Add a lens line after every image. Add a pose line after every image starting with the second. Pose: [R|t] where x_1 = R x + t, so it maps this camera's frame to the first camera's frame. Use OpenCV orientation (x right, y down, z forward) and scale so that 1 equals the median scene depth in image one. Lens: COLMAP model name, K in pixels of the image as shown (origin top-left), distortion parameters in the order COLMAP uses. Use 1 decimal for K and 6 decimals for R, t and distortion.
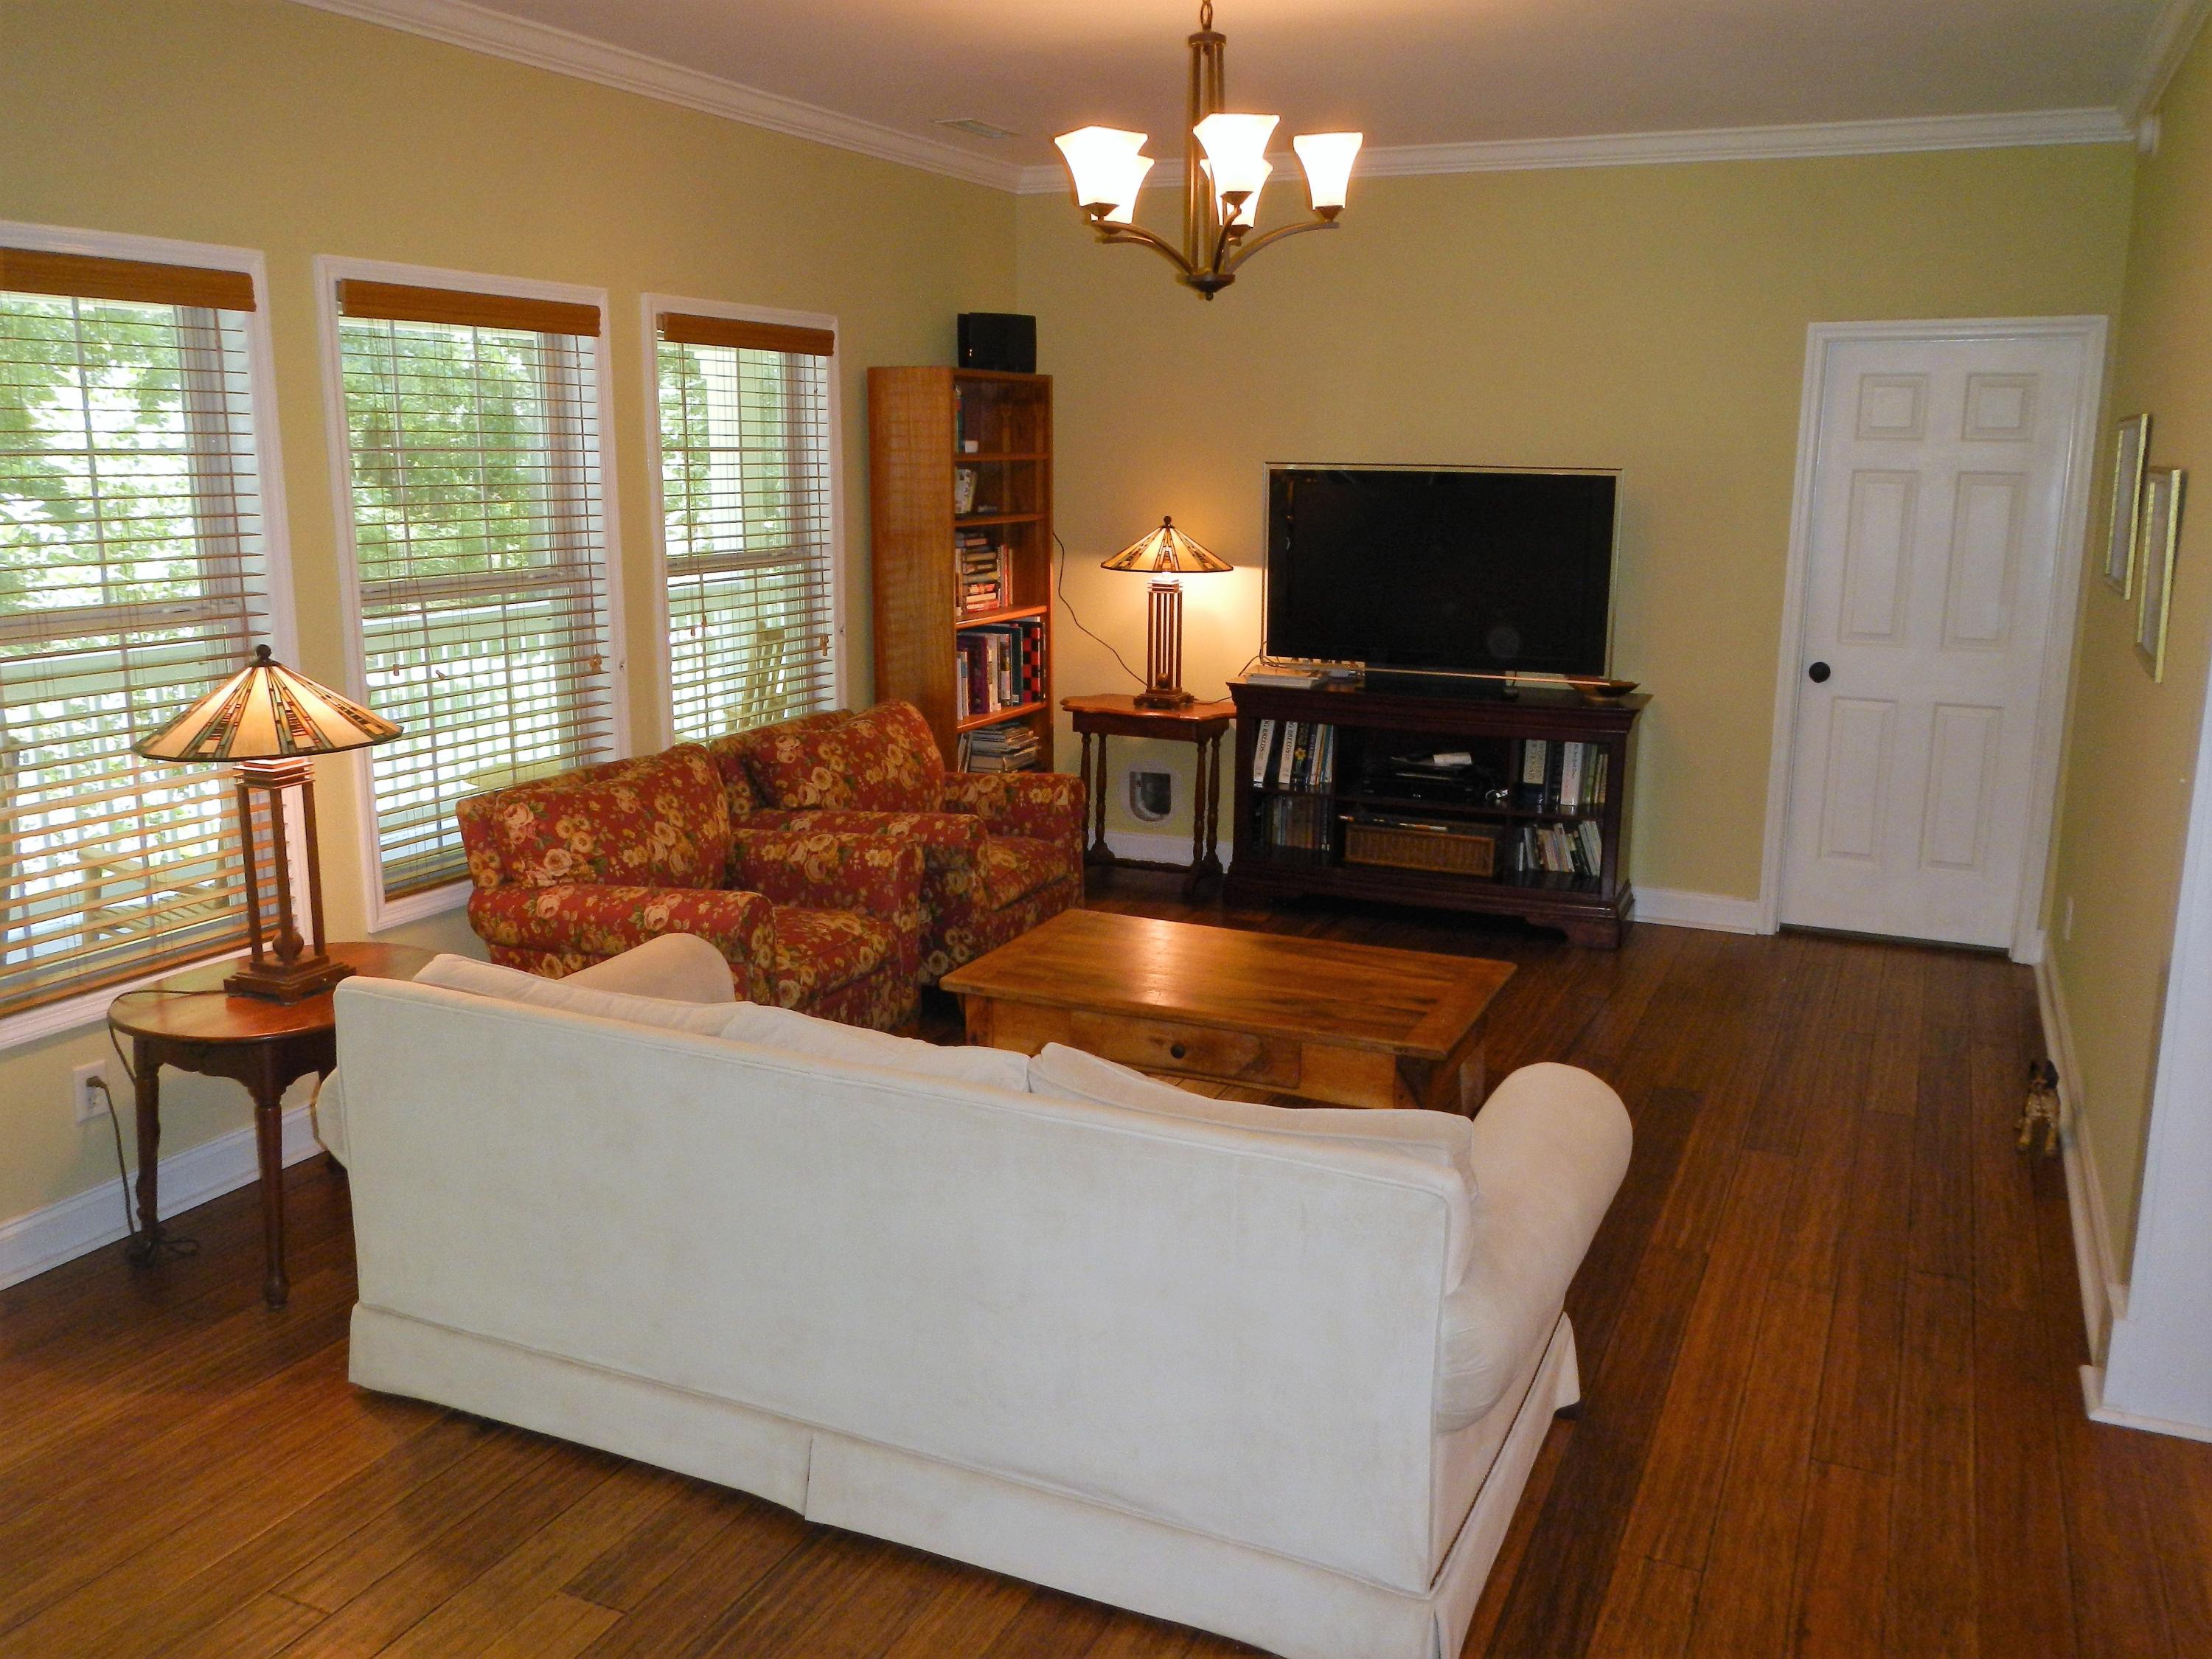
lens RADIAL K [[1840.6, 0, 1106.0], [0, 1840.6, 829.5], [0, 0, 1]] dist [0.005662, 0.002721]
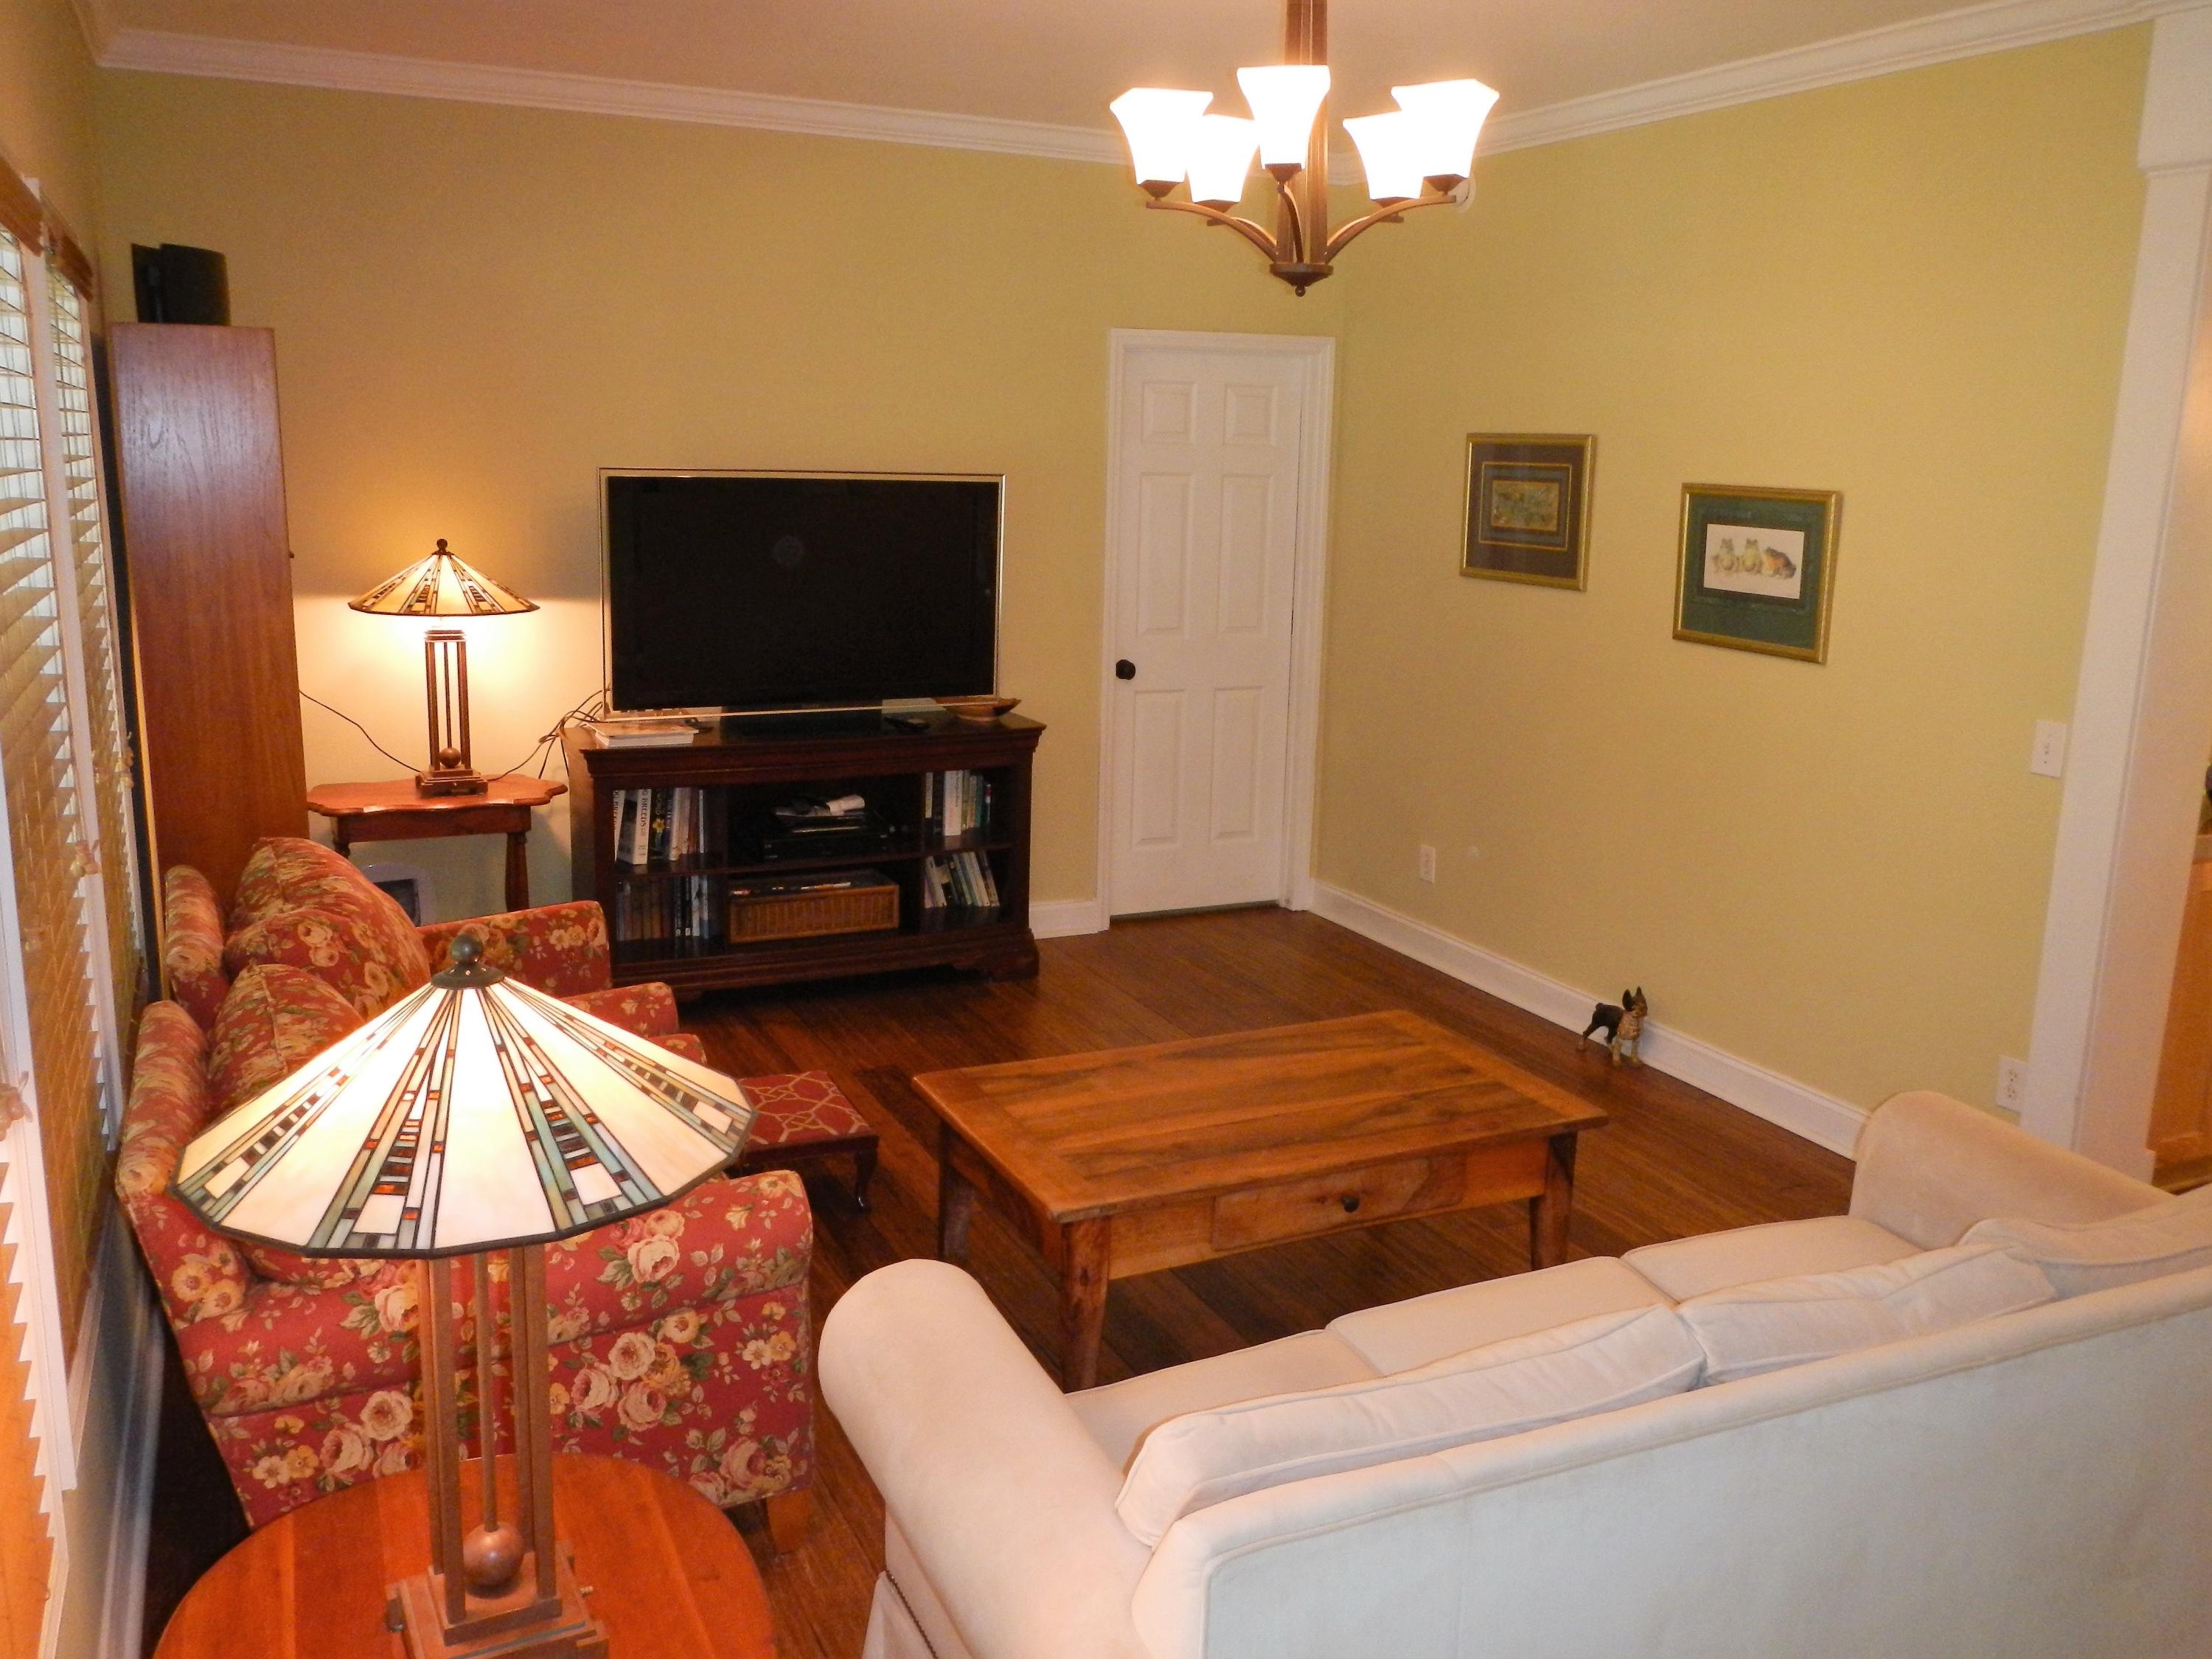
lens RADIAL K [[1840.6, 0, 1106.0], [0, 1840.6, 829.5], [0, 0, 1]] dist [0.005662, 0.002721]
pose [[0.646738, -0.154592, 0.746881, -0.393224], [0.141852, 0.986538, 0.081365, -0.081213], [-0.749405, 0.053325, 0.659961, 0.329267]]
